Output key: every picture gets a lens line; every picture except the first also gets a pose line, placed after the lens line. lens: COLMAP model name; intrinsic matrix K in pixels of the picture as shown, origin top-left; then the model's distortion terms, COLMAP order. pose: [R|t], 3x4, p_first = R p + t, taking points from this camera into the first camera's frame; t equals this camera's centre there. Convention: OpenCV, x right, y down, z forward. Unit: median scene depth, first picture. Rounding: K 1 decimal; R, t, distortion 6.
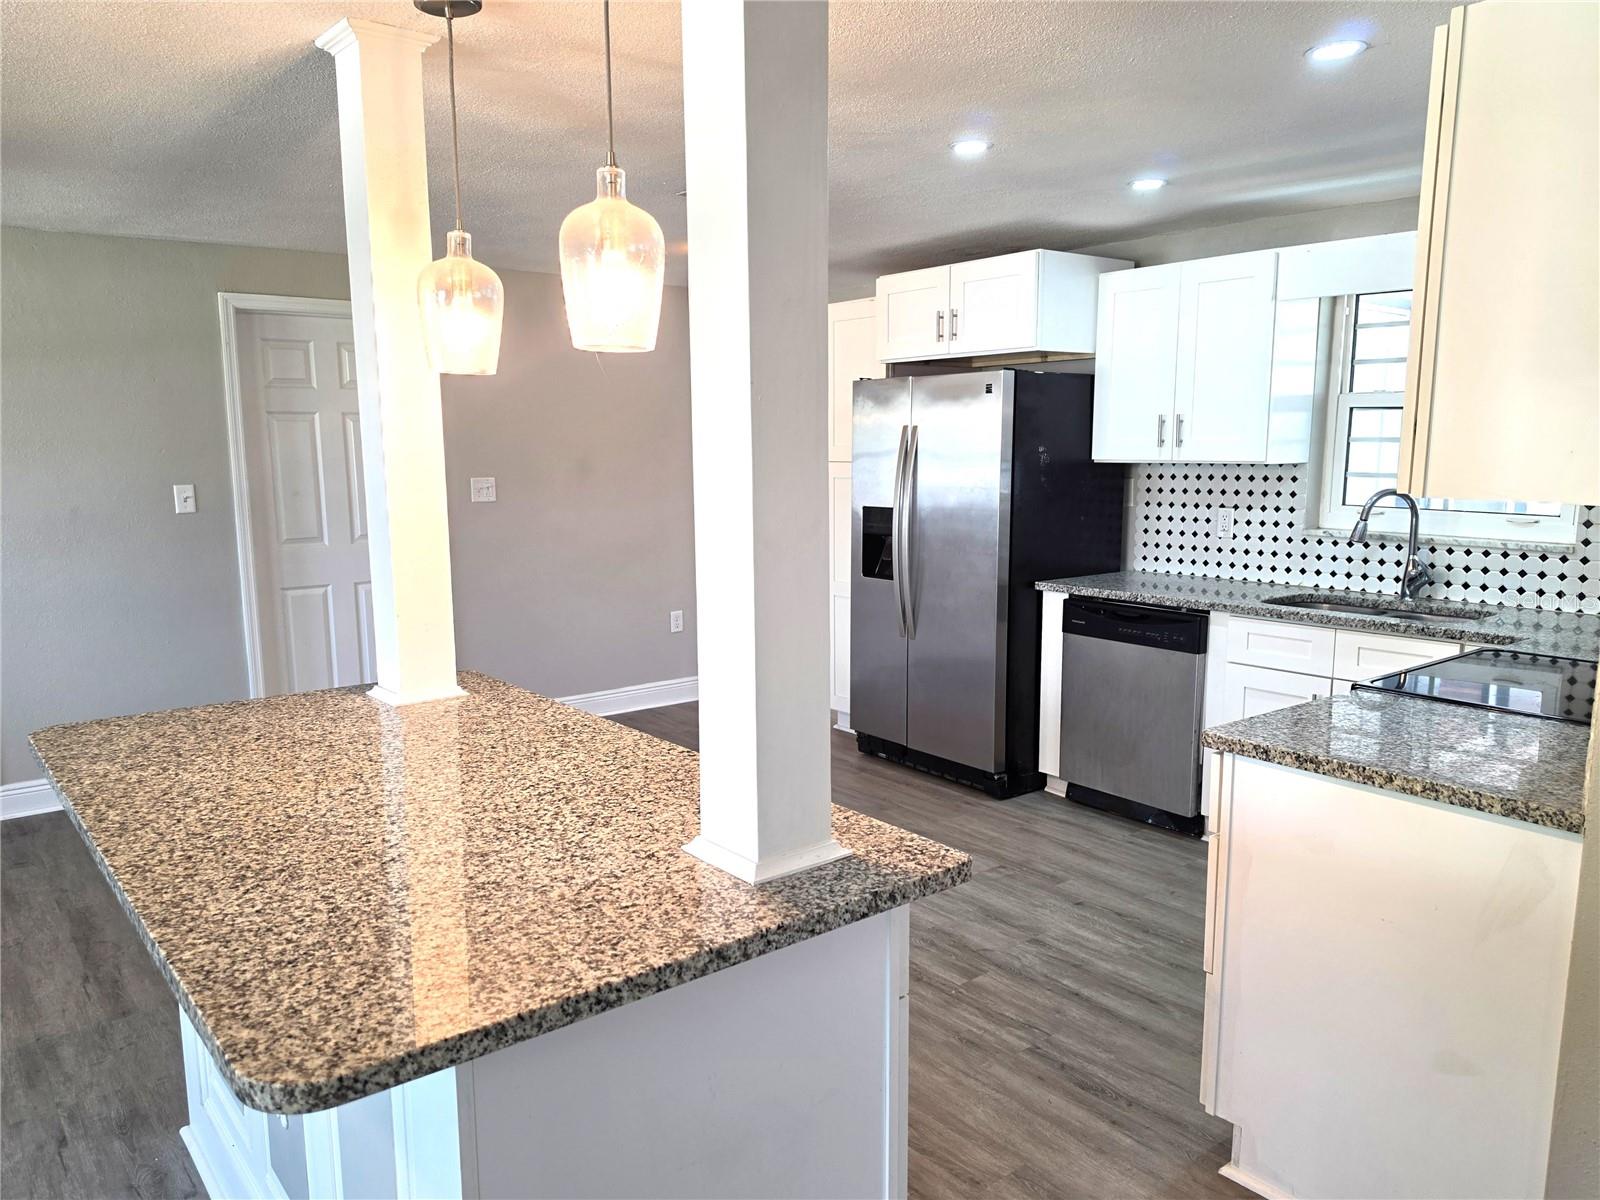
lens RADIAL K [[1117.5, 0, 807.2], [0, 1117.5, 603.0], [0, 0, 1]] dist [0.125874, -0.203080]
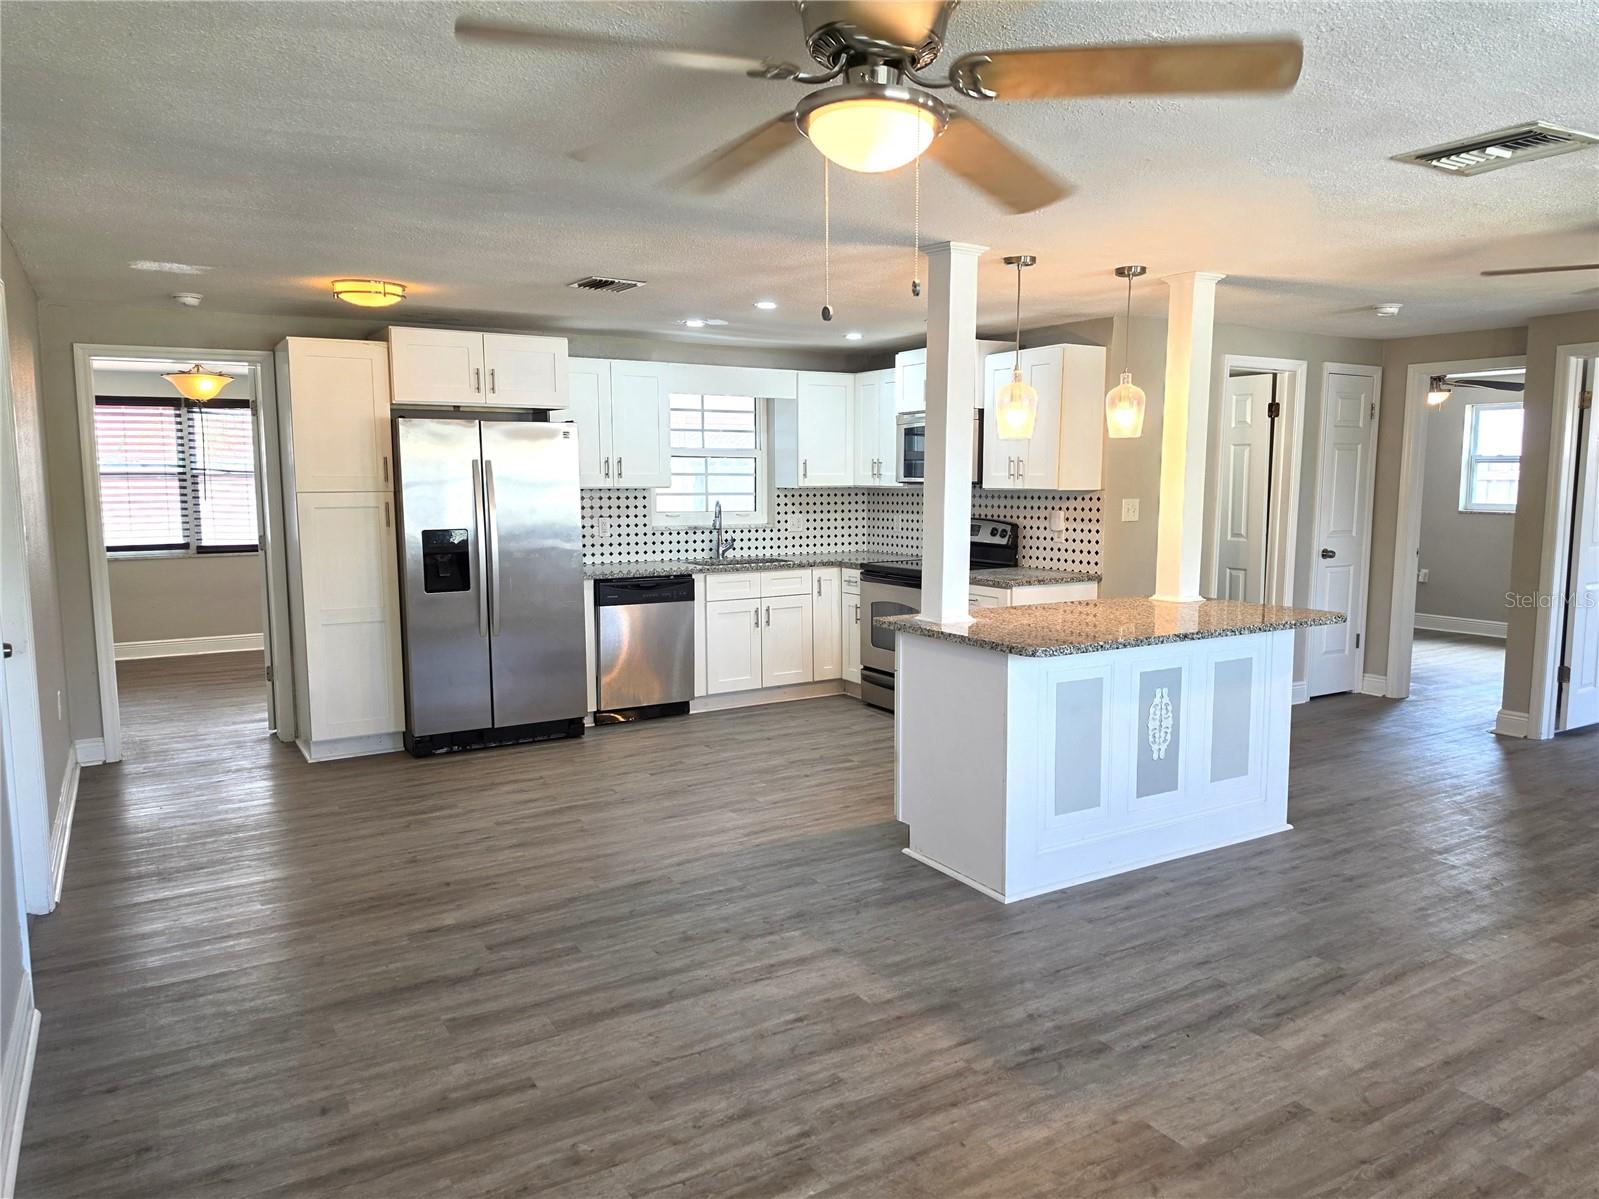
lens RADIAL K [[1097.4, 0, 812.4], [0, 1097.4, 607.1], [0, 0, 1]] dist [0.123539, -0.187837]
pose [[0.144803, -0.121164, 0.982014, -1.125946], [0.141741, 0.984778, 0.100605, -0.077699], [-0.979256, 0.124624, 0.159772, 0.515503]]
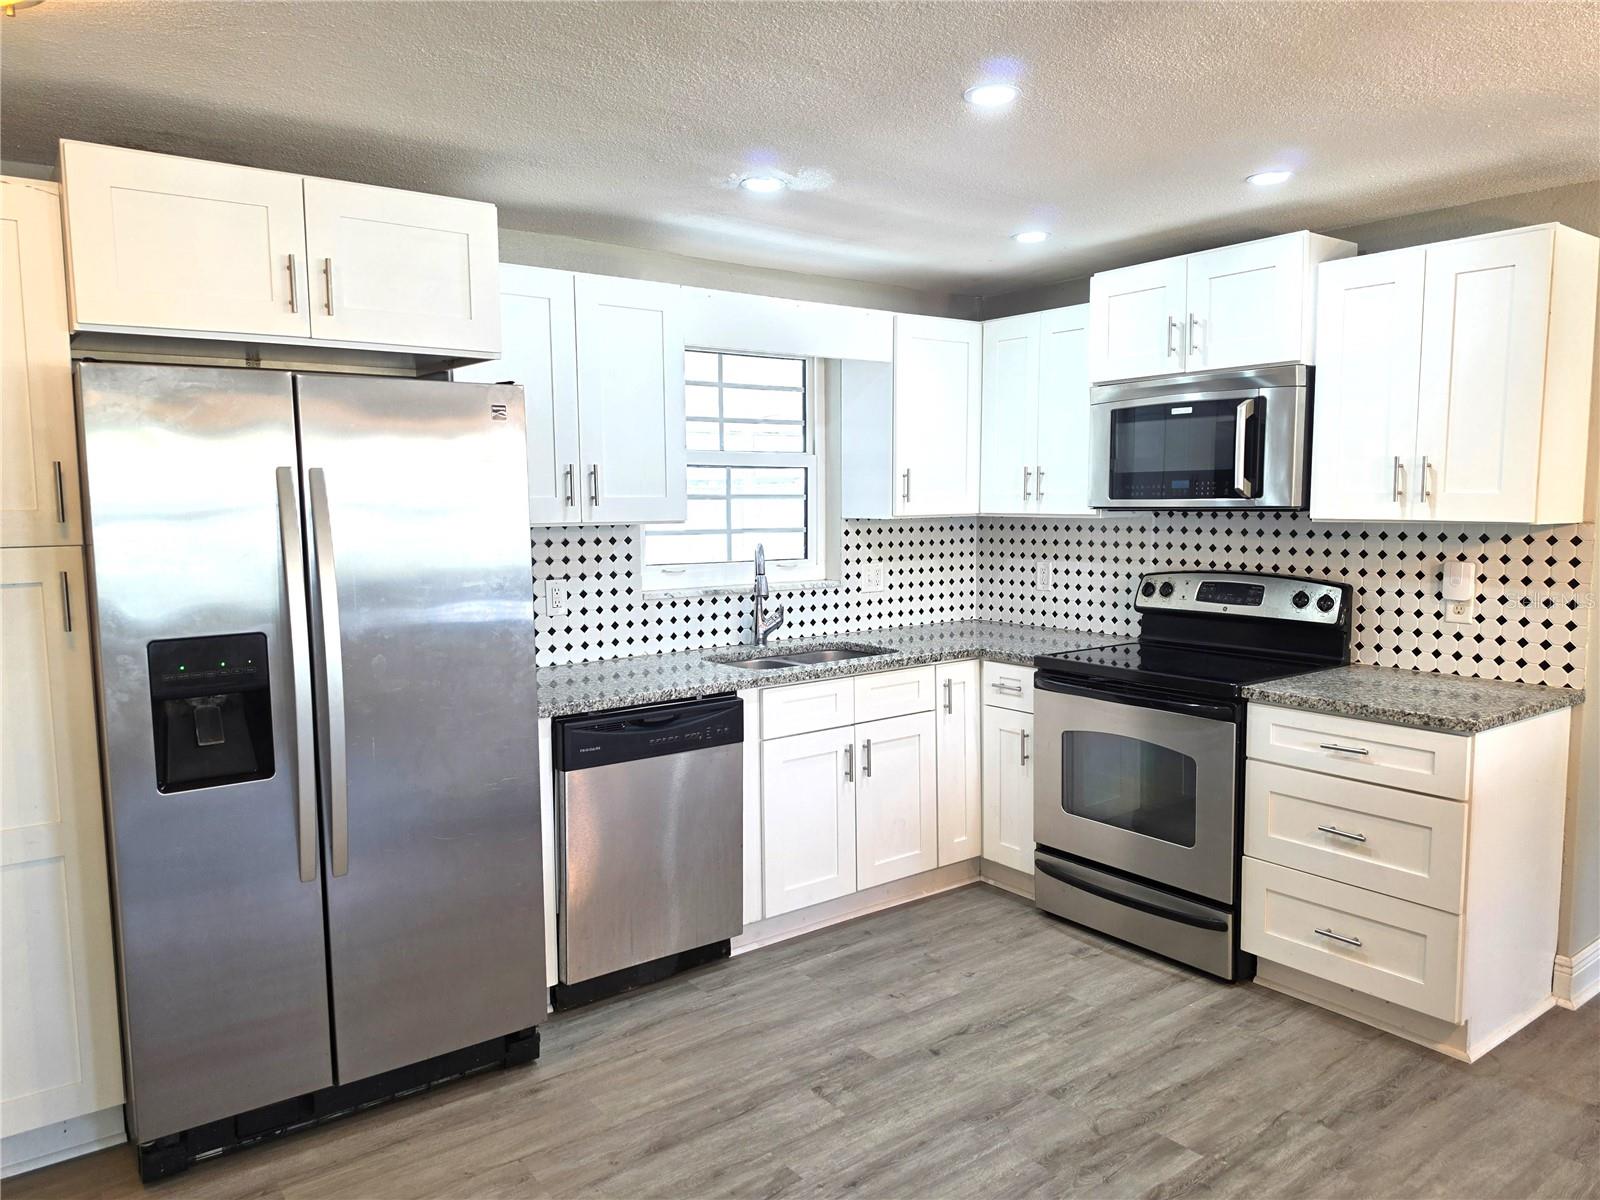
lens RADIAL K [[1100.0, 0, 801.7], [0, 1100.0, 607.0], [0, 0, 1]] dist [0.116479, -0.157247]
pose [[0.042987, -0.104969, 0.993546, -0.438216], [0.148937, 0.984026, 0.097519, -0.120638], [-0.987912, 0.143783, 0.057934, 0.811052]]
